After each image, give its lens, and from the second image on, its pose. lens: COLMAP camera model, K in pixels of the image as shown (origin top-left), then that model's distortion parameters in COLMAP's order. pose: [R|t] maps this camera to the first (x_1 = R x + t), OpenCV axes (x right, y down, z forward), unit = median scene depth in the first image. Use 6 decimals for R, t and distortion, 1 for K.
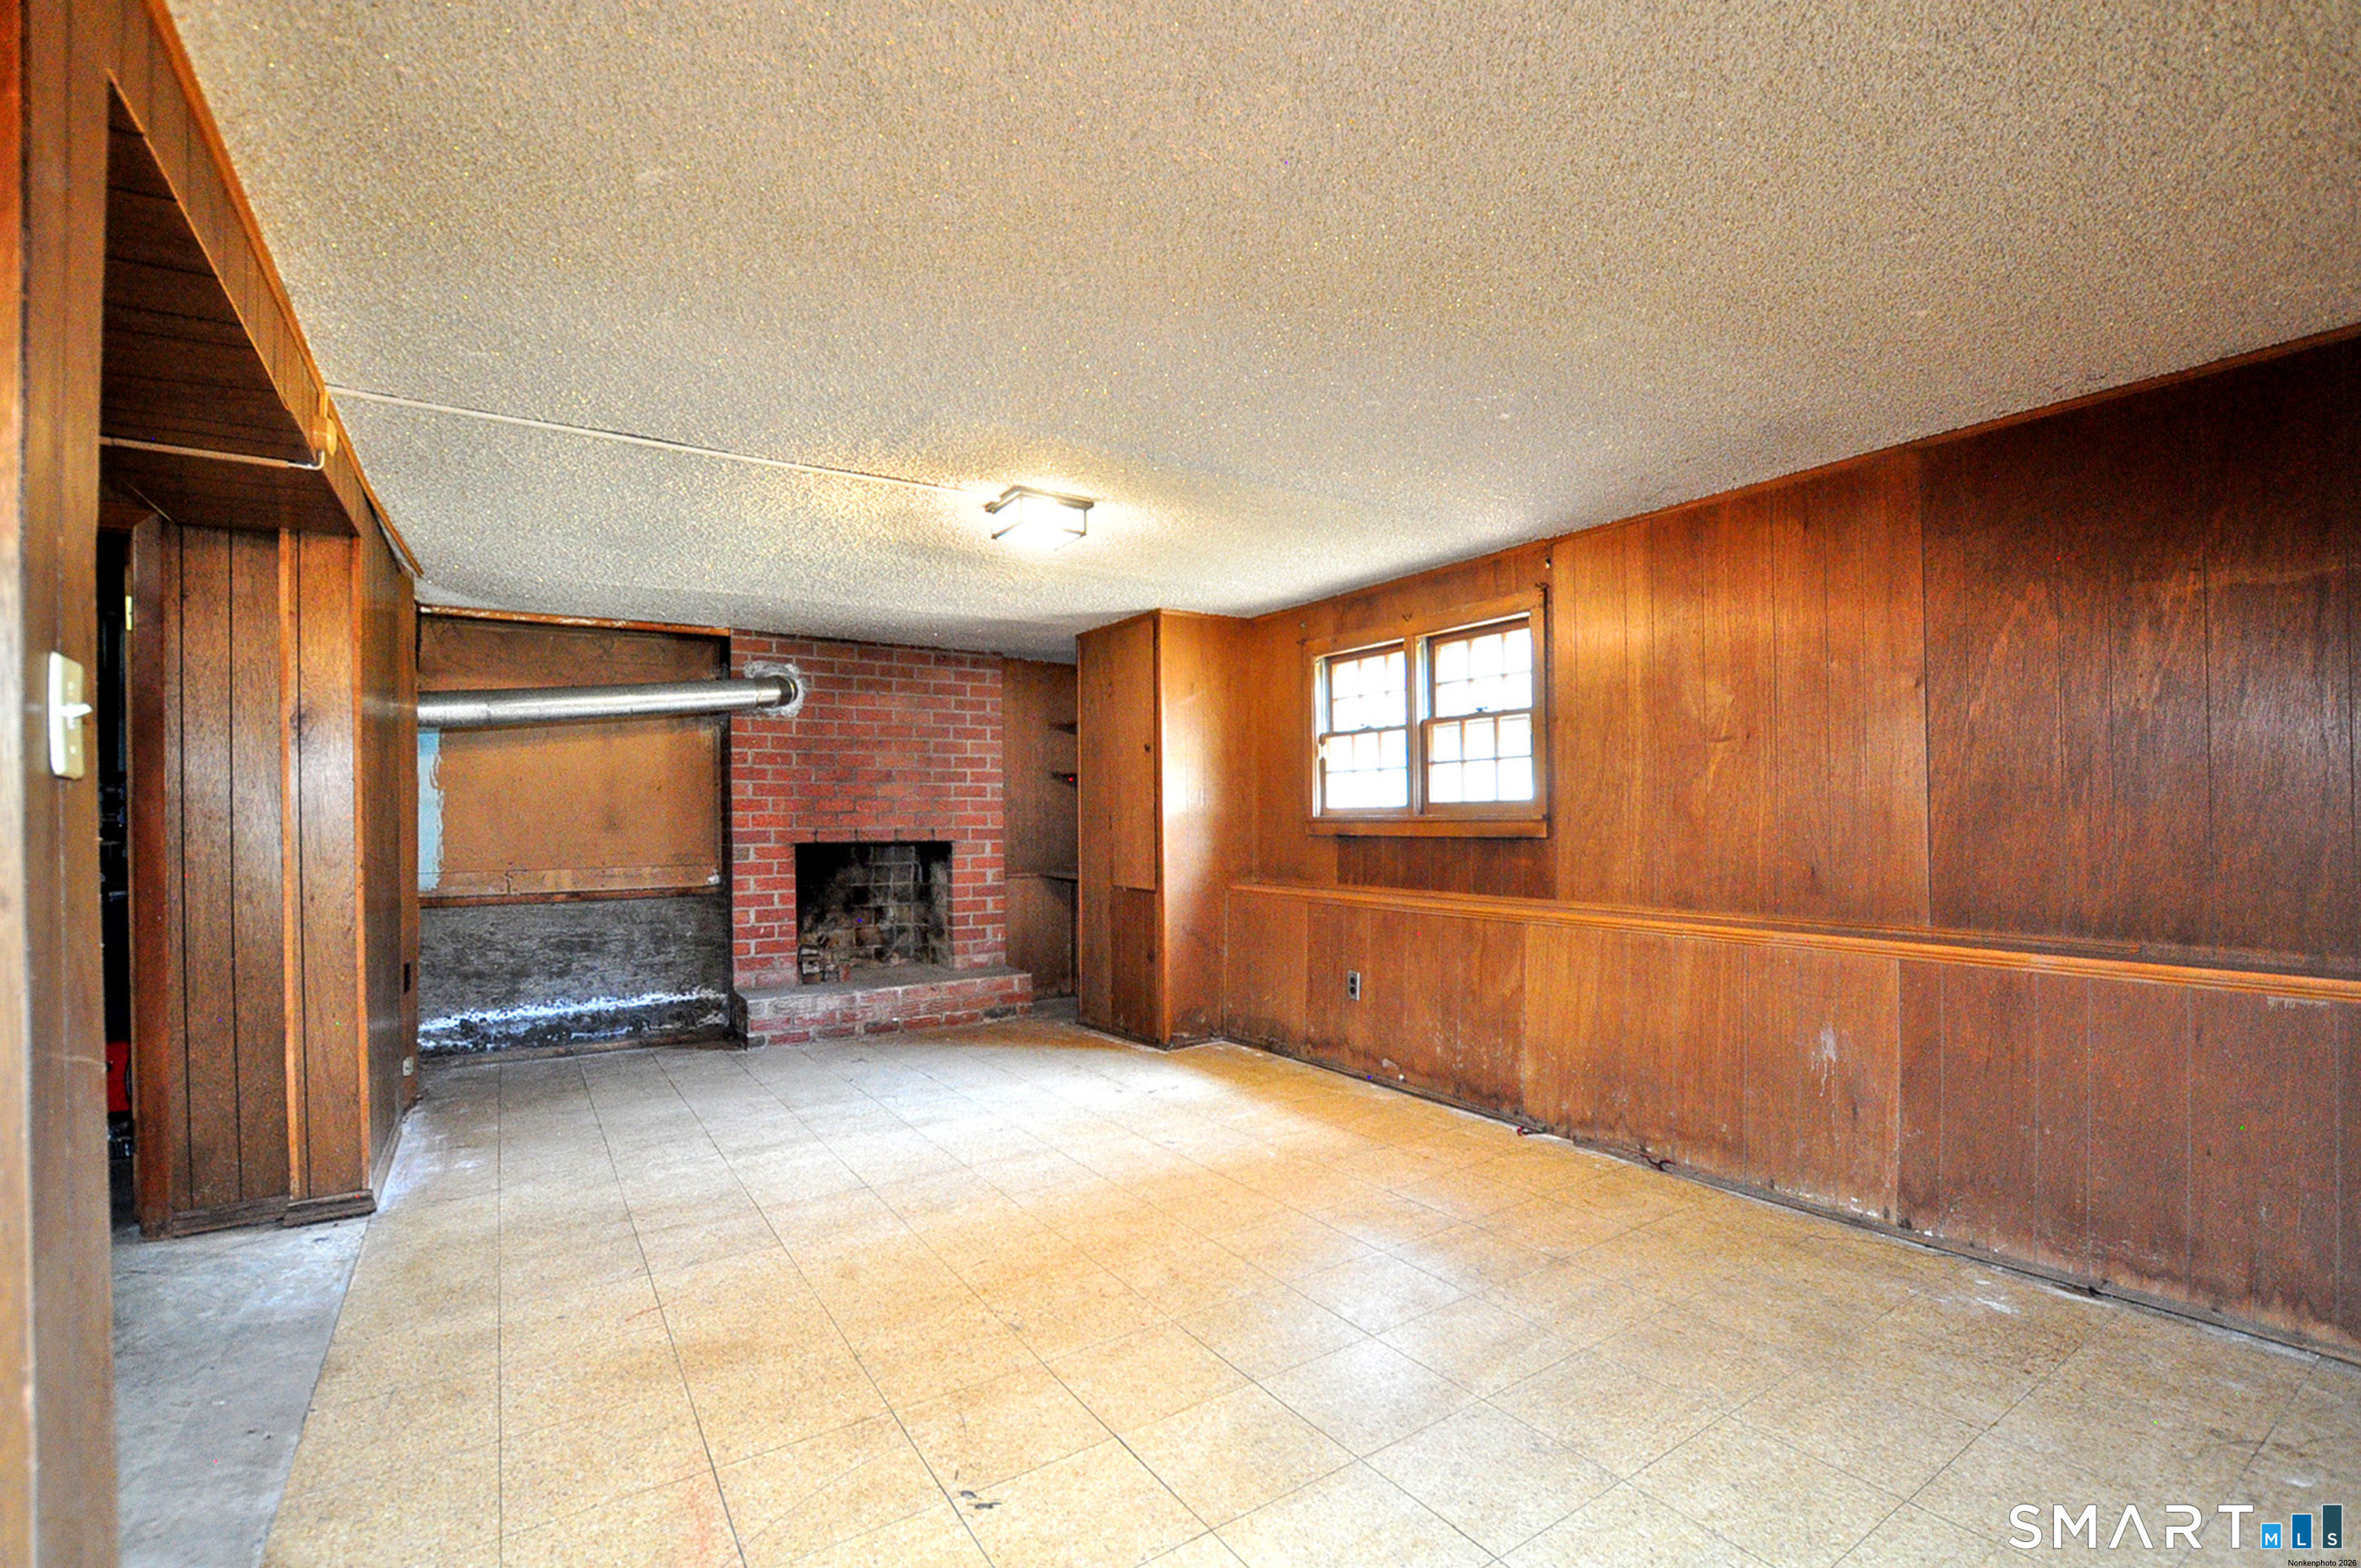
lens RADIAL K [[1025.1, 0, 1176.8], [0, 1025.1, 796.4], [0, 0, 1]] dist [-0.026639, -0.000062]
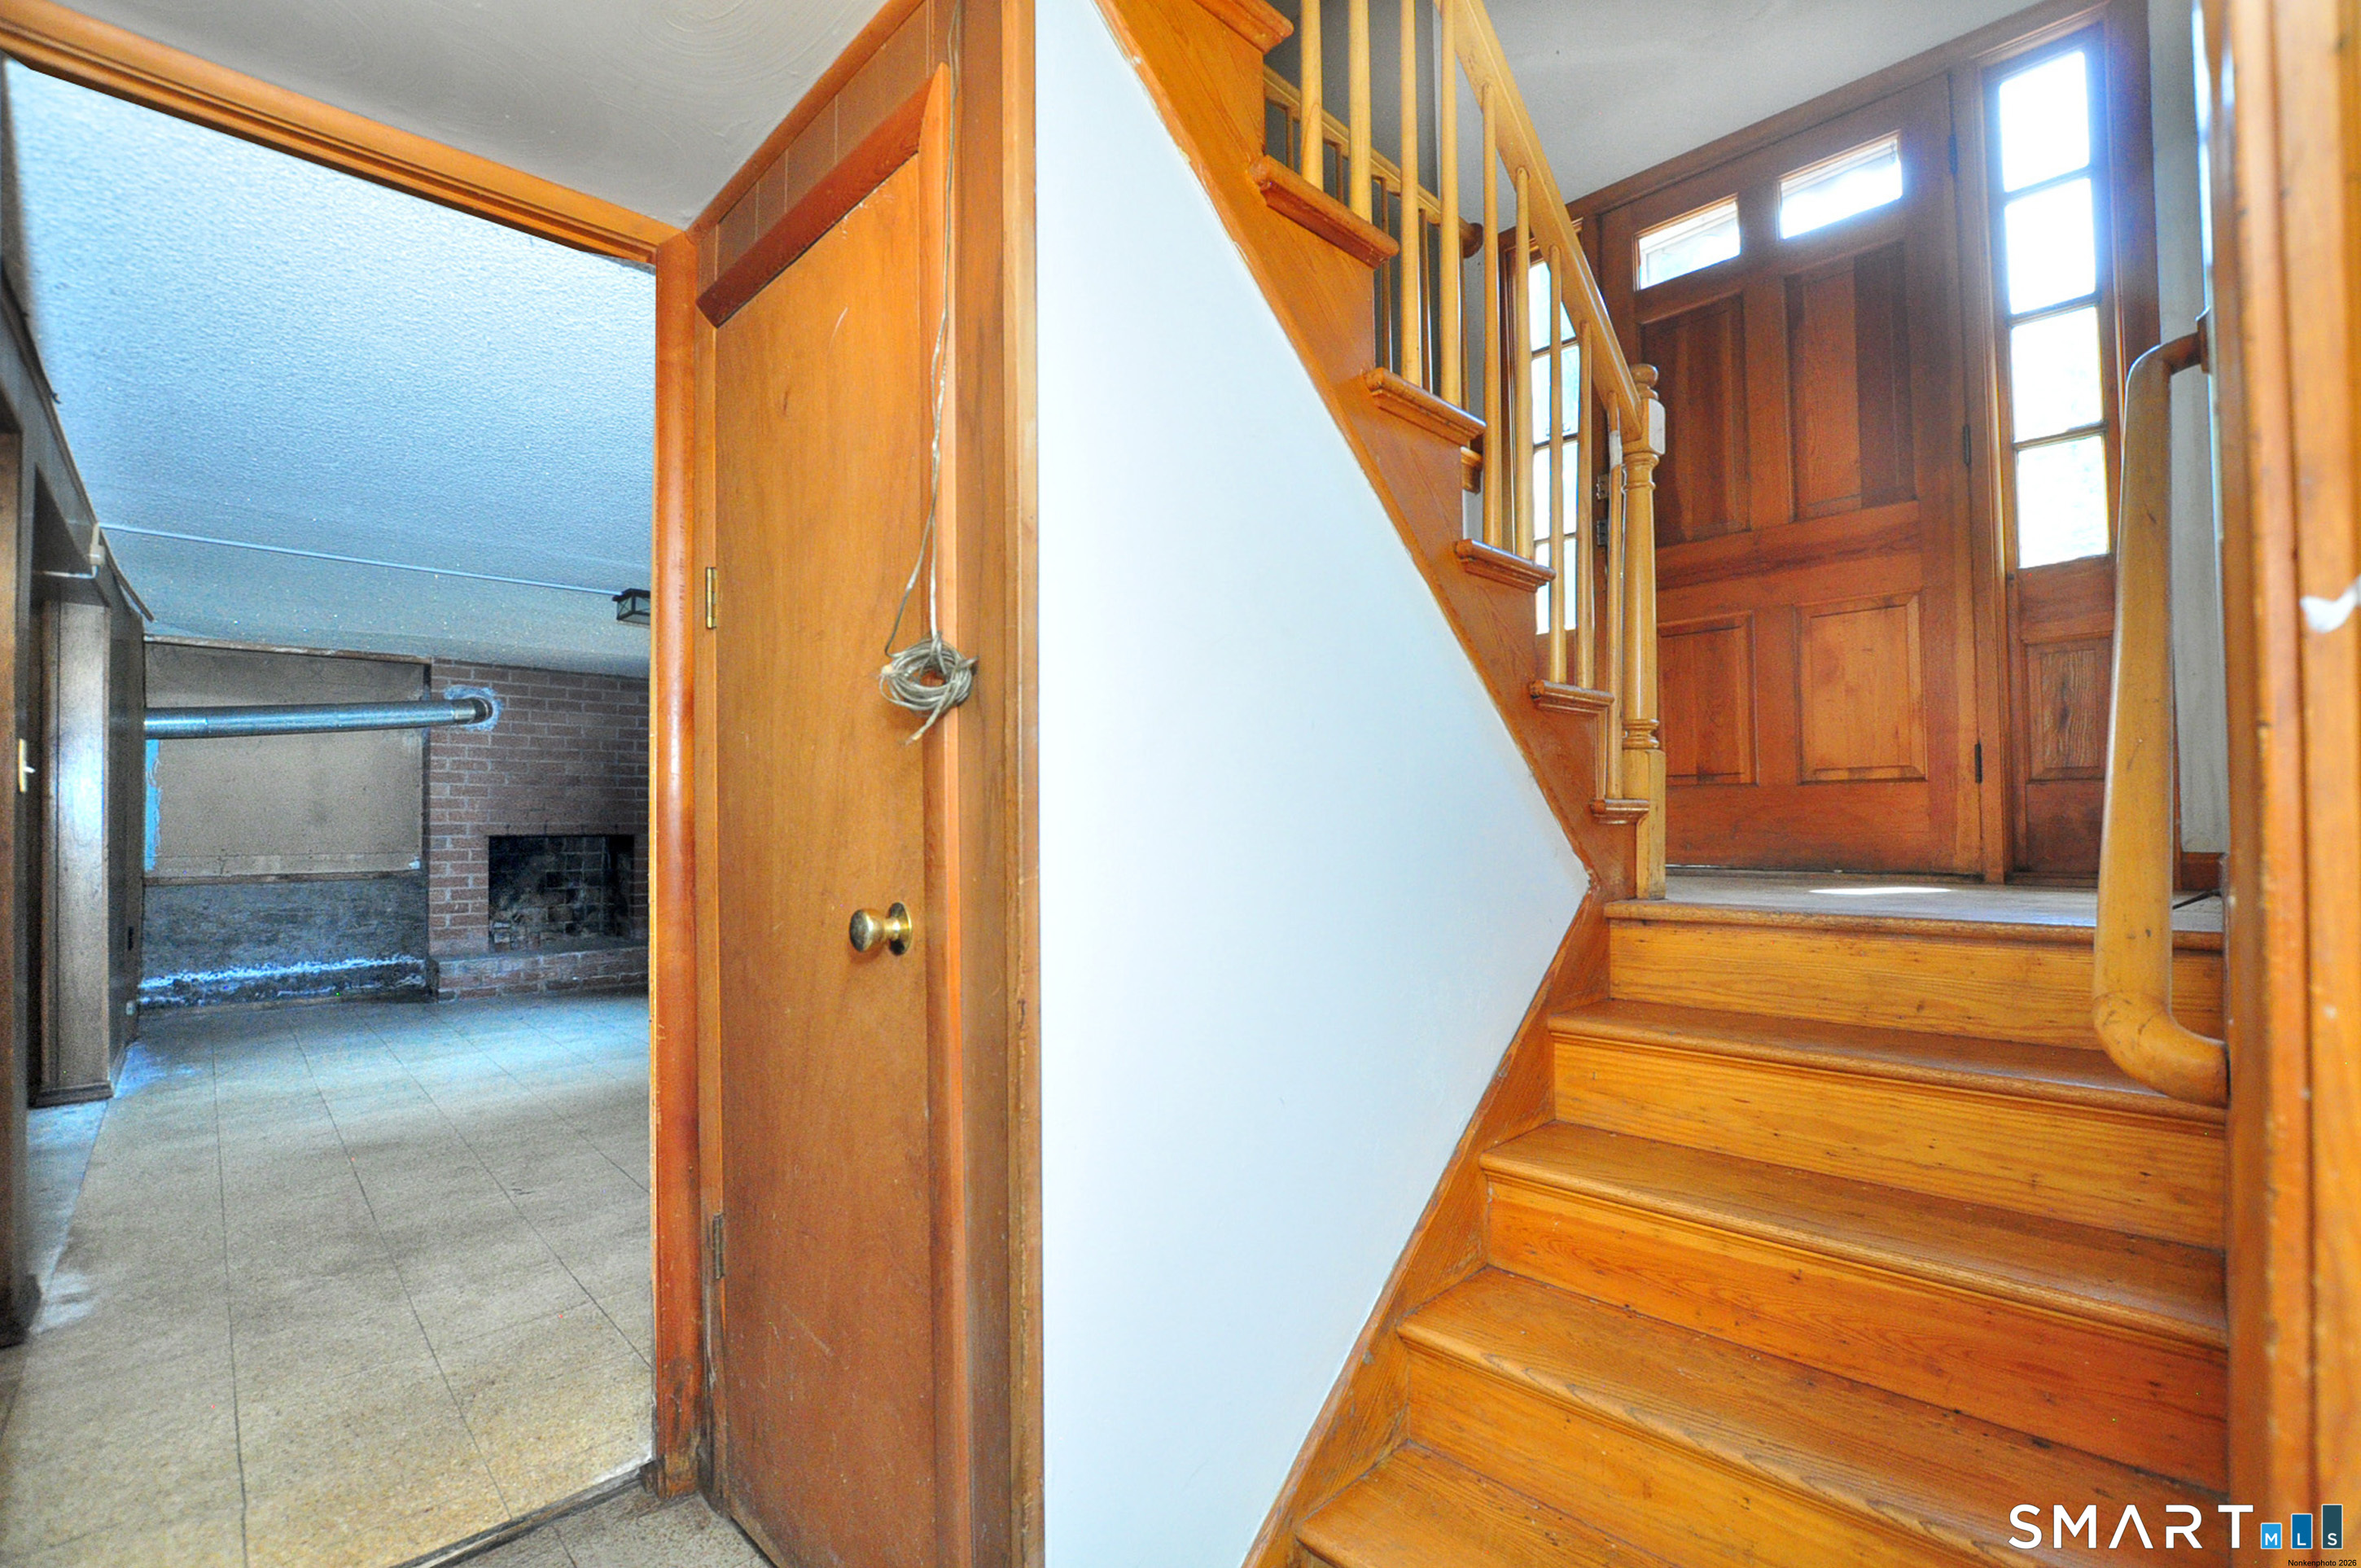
lens RADIAL K [[1039.0, 0, 1197.3], [0, 1039.0, 791.3], [0, 0, 1]] dist [-0.026124, 0.000579]
pose [[0.981423, 0.013810, 0.191356, 0.228500], [-0.012357, 0.999885, -0.008783, -0.006363], [-0.191456, 0.006256, 0.981481, -0.375291]]
